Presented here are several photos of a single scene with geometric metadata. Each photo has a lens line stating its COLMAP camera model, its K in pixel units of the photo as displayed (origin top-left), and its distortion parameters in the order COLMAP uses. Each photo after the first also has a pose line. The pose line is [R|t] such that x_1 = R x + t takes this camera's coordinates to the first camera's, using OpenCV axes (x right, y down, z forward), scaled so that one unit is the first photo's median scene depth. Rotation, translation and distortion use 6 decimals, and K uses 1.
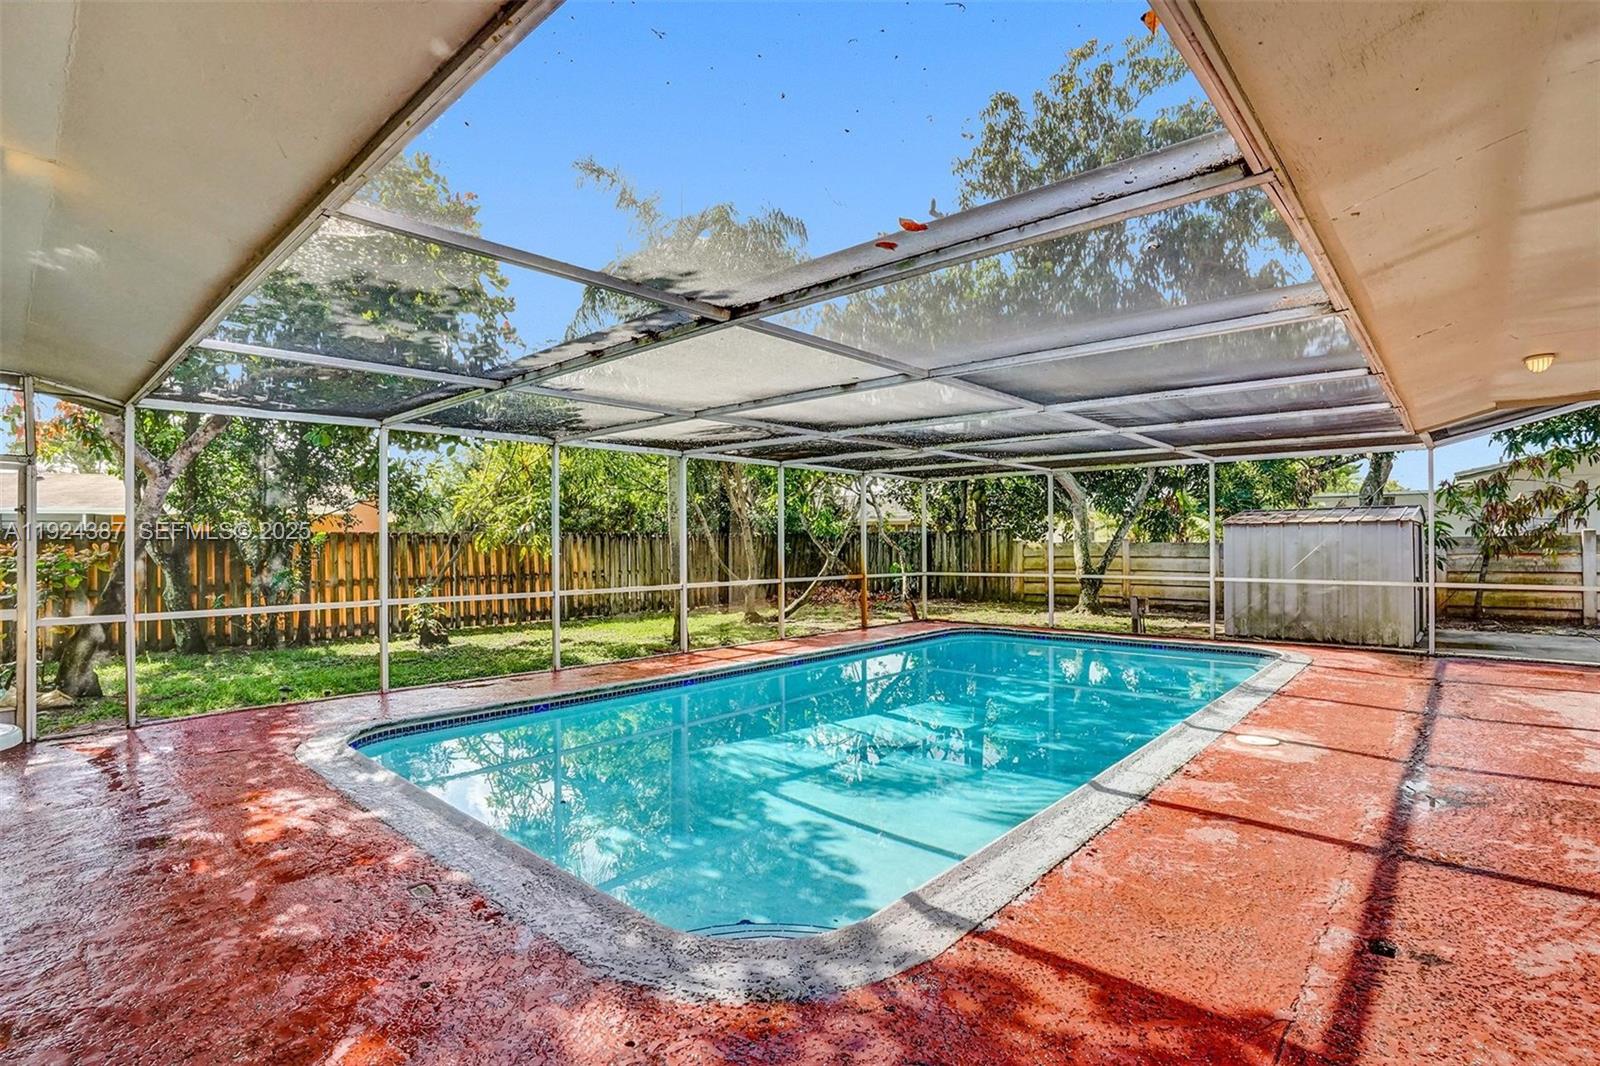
lens RADIAL K [[765.3, 0, 838.0], [0, 765.3, 535.3], [0, 0, 1]] dist [-0.023797, -0.000320]
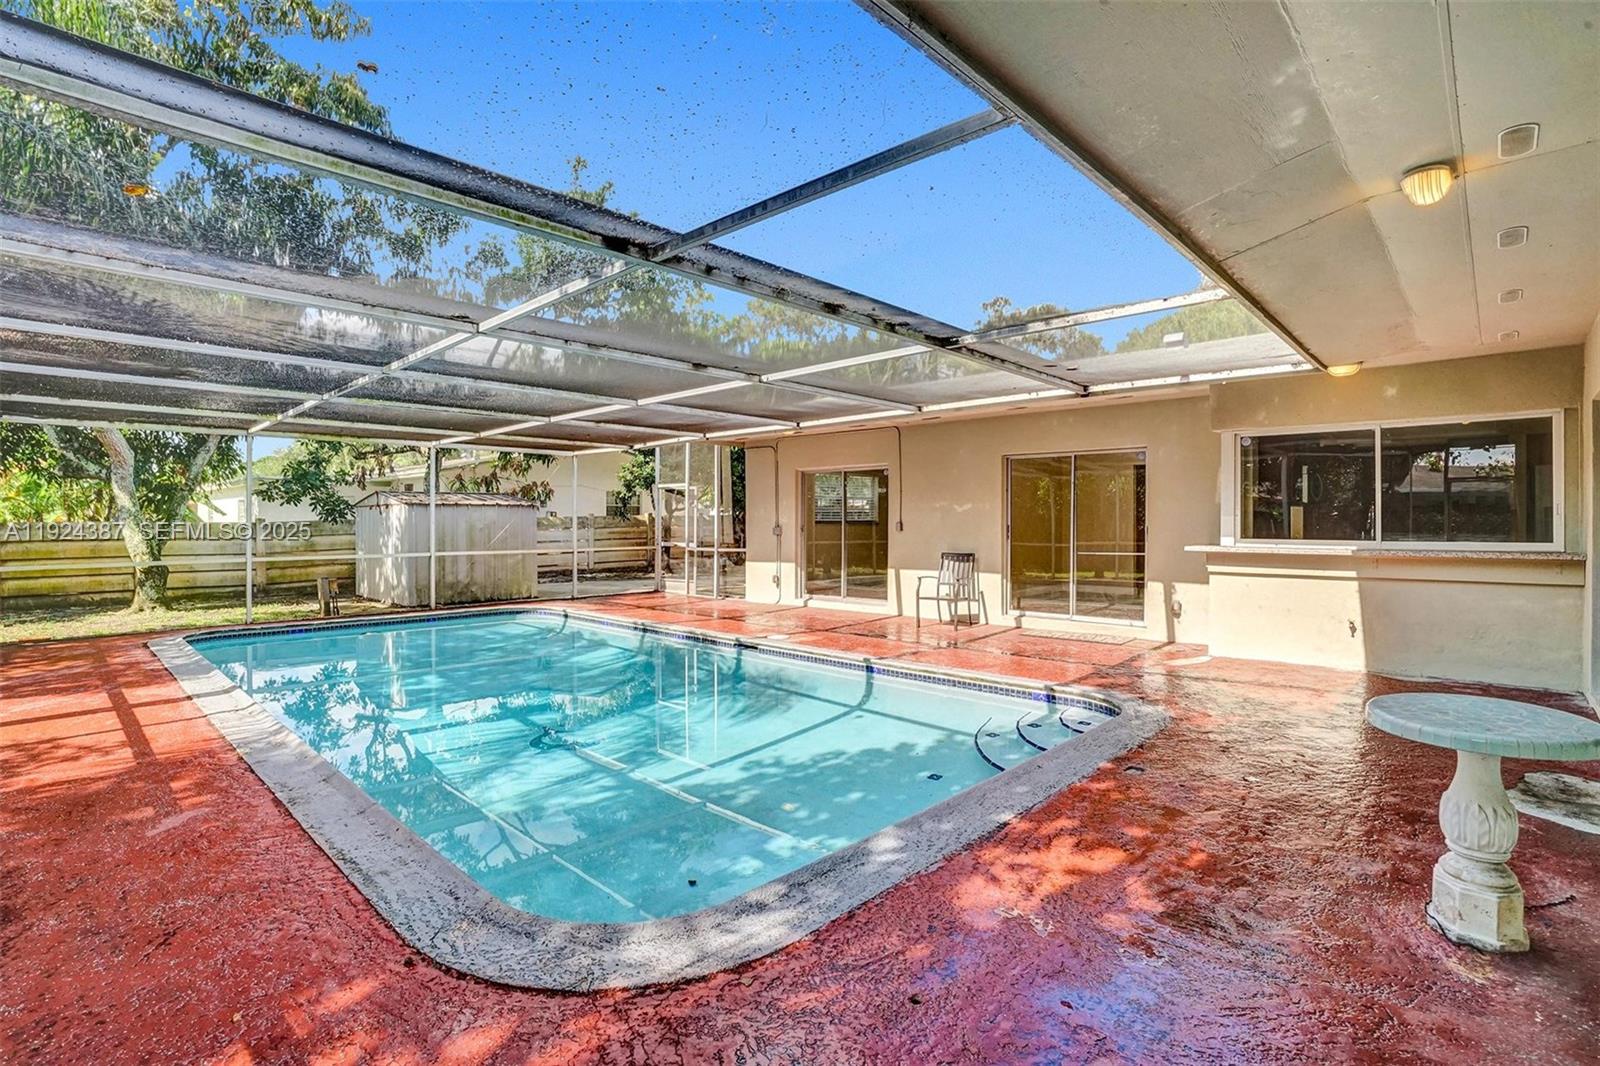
lens RADIAL K [[755.0, 0, 778.6], [0, 755.0, 527.0], [0, 0, 1]] dist [-0.059210, 0.025326]
pose [[0.063942, -0.004765, 0.997942, -0.962328], [-0.006572, 0.999965, 0.005196, 0.018008], [-0.997932, -0.006890, 0.063908, 0.785880]]
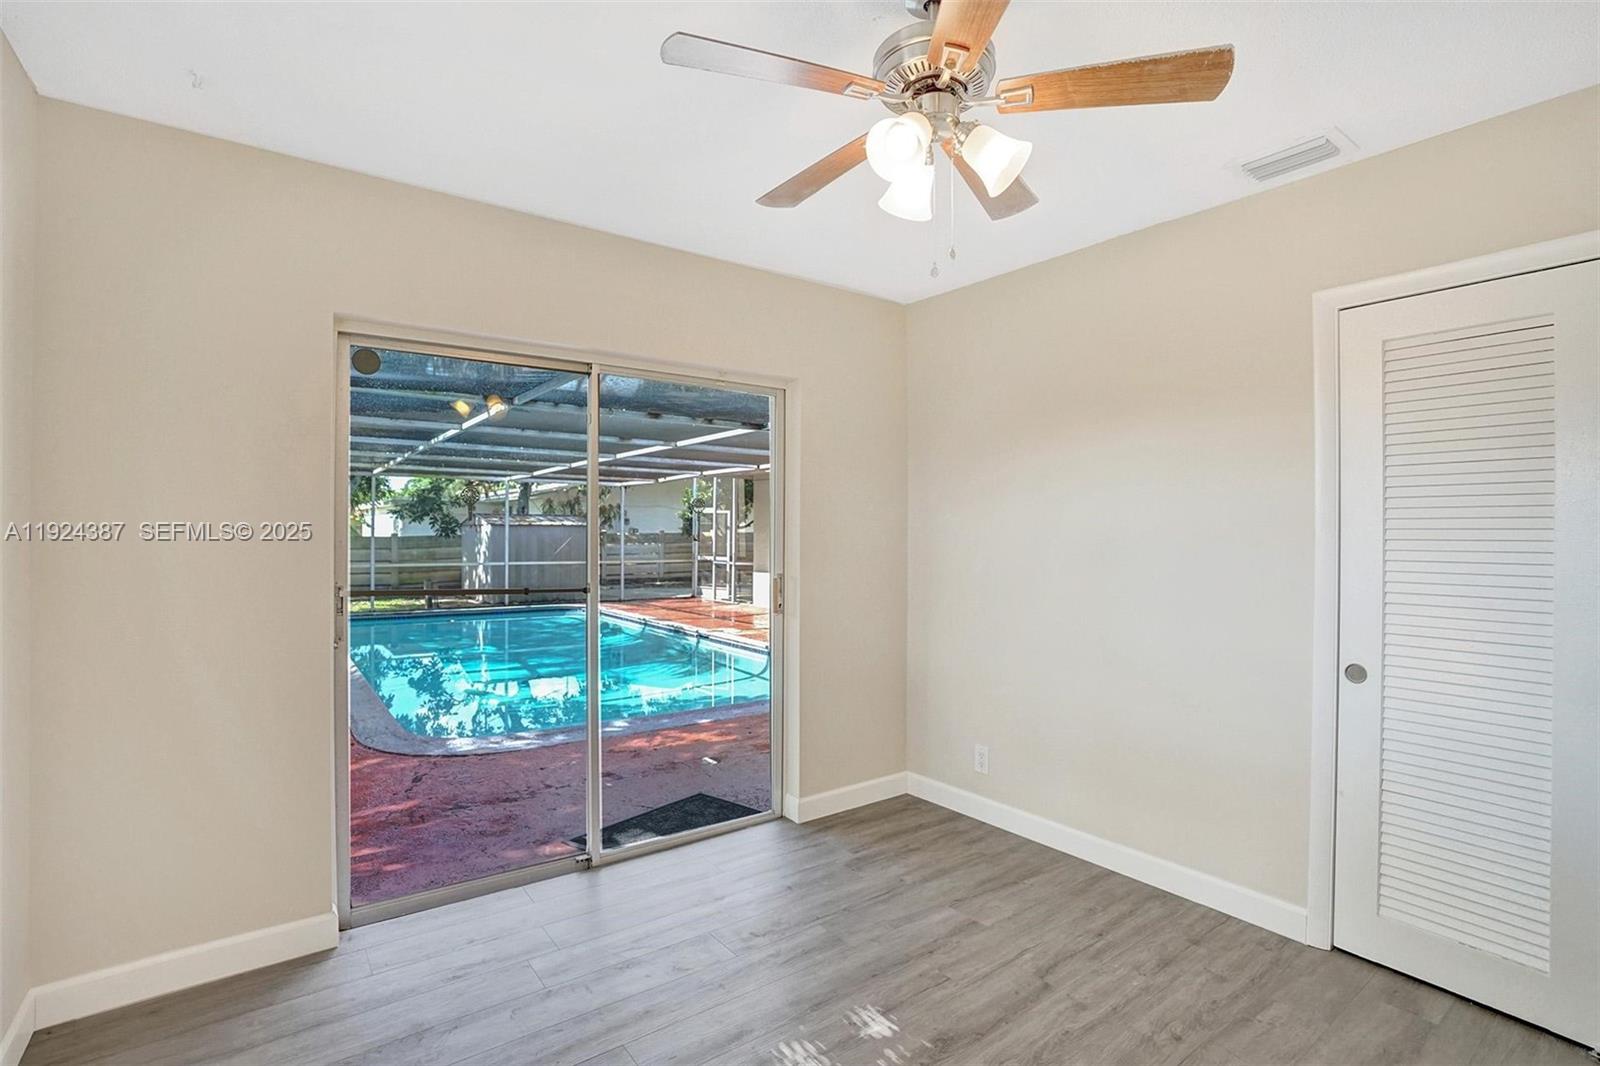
lens RADIAL K [[758.6, 0, 806.8], [0, 758.6, 537.5], [0, 0, 1]] dist [-0.057632, 0.025765]
pose [[0.217973, 0.001296, 0.975954, -1.314907], [-0.016858, 0.999855, 0.002437, -0.003368], [-0.975809, -0.016984, 0.217963, 0.310917]]
